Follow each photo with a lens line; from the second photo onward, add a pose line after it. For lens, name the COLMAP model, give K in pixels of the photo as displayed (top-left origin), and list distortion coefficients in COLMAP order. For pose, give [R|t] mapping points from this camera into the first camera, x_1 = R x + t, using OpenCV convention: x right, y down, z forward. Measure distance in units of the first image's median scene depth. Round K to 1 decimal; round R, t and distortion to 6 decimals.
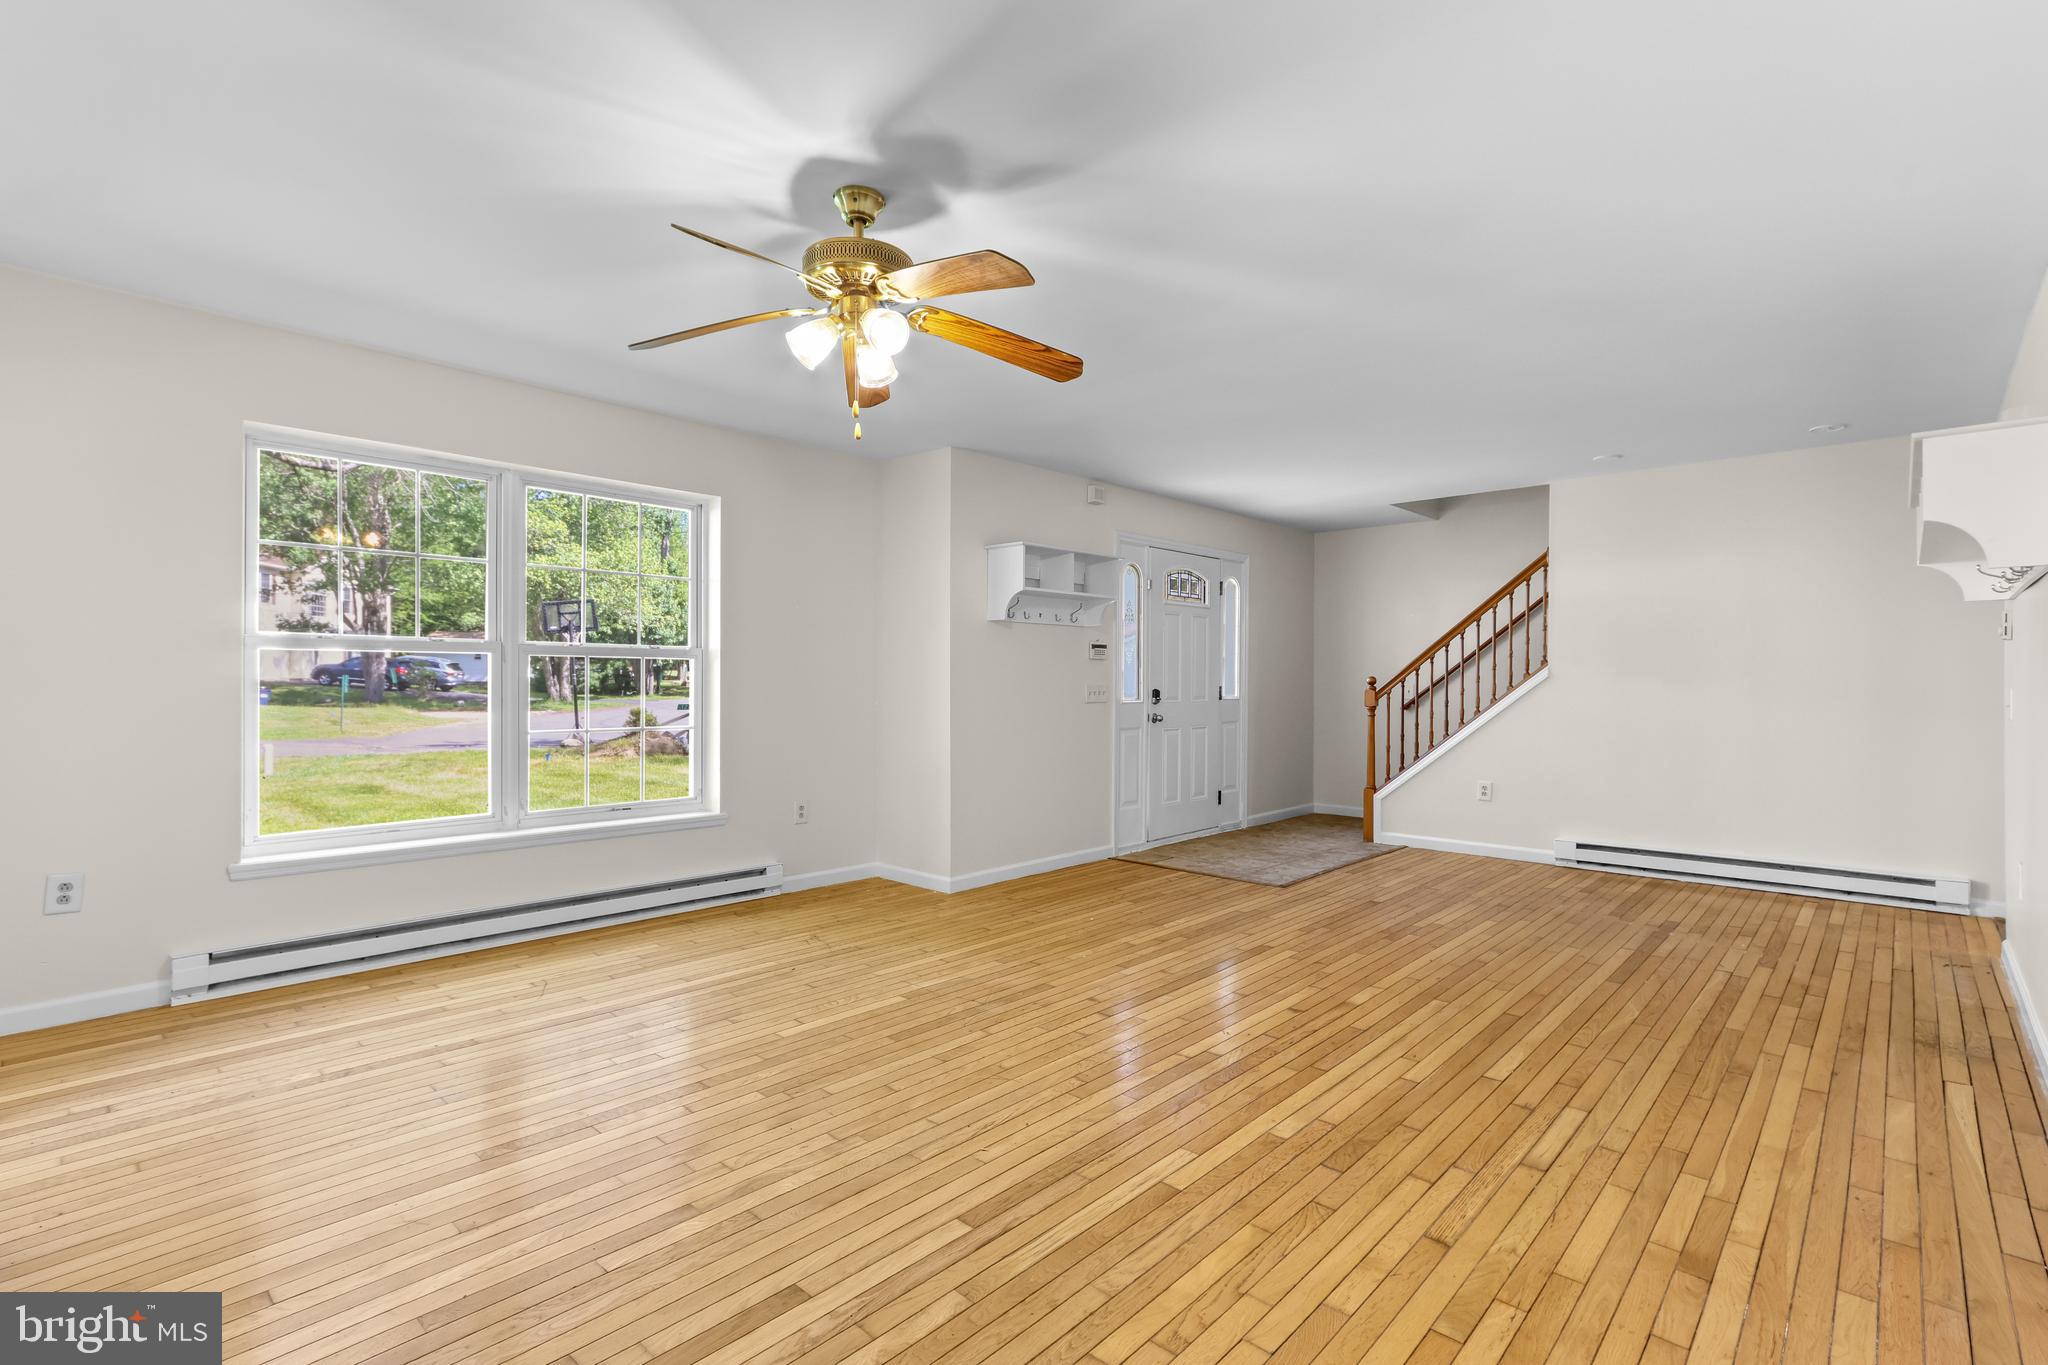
lens RADIAL K [[964.3, 0, 1024.0], [0, 964.3, 682.5], [0, 0, 1]] dist [-0.000447, 0.000051]
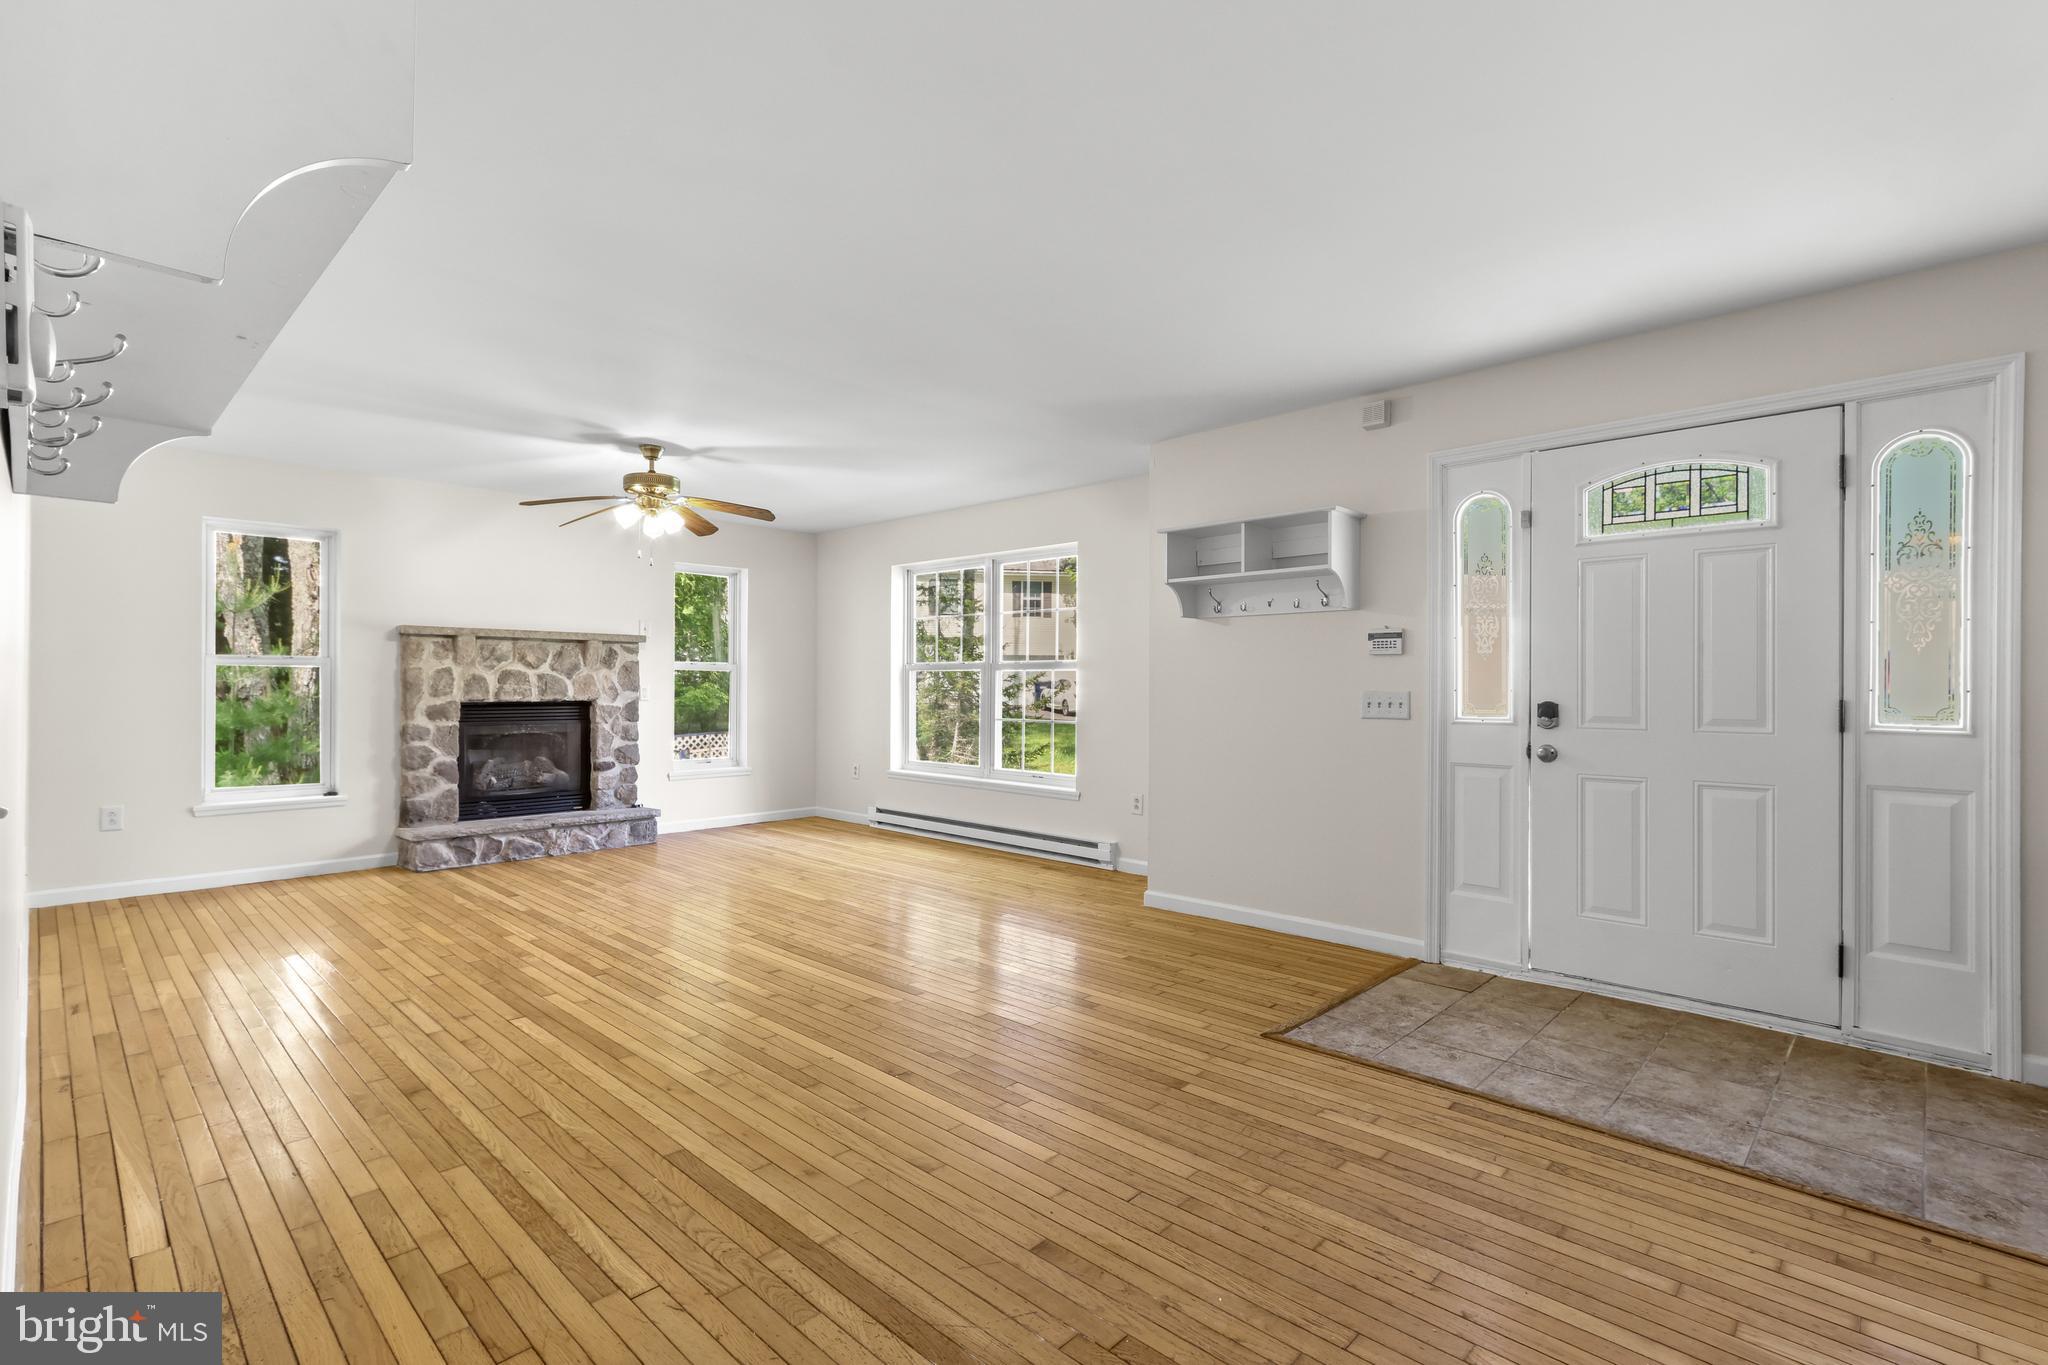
lens RADIAL K [[945.4, 0, 998.2], [0, 945.4, 686.6], [0, 0, 1]] dist [-0.002979, -0.000032]
pose [[-0.036732, -0.002673, -0.999322, 1.350591], [-0.005007, 0.999984, -0.002490, 0.001939], [0.999313, 0.004912, -0.036745, 1.356038]]
